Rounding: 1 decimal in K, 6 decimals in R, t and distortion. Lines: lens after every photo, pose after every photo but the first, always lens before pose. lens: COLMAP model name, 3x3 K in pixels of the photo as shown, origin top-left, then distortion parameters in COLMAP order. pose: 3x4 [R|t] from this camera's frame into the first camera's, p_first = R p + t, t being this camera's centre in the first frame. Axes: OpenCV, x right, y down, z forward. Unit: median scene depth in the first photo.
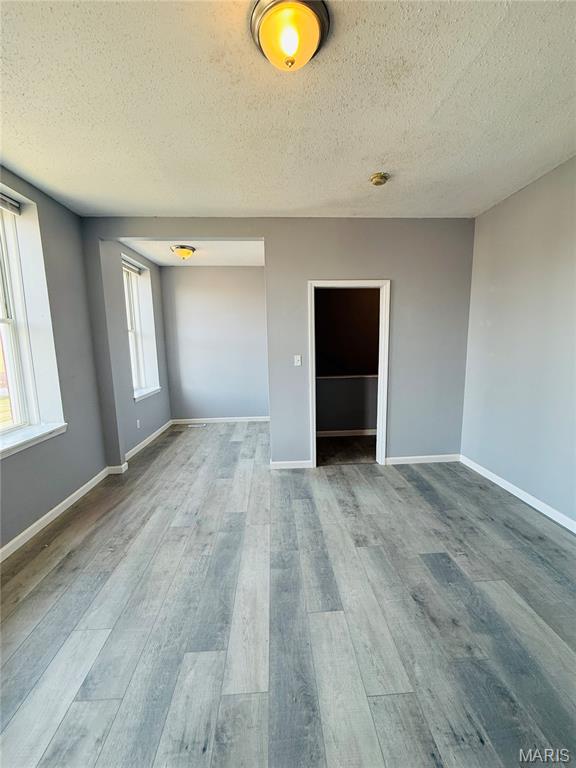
lens RADIAL K [[306.7, 0, 289.0], [0, 306.7, 385.6], [0, 0, 1]] dist [0.000145, -0.000256]
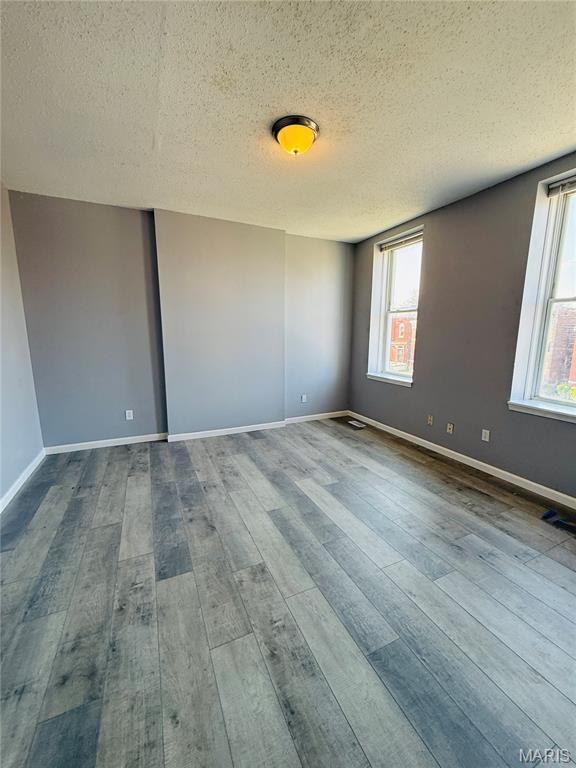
lens RADIAL K [[306.7, 0, 282.3], [0, 306.7, 380.8], [0, 0, 1]] dist [0.000145, -0.000256]
pose [[-0.936021, 0.069177, -0.345078, 0.455778], [-0.037918, 0.954962, 0.294294, -0.223317], [0.349895, 0.288550, -0.891242, 1.730072]]
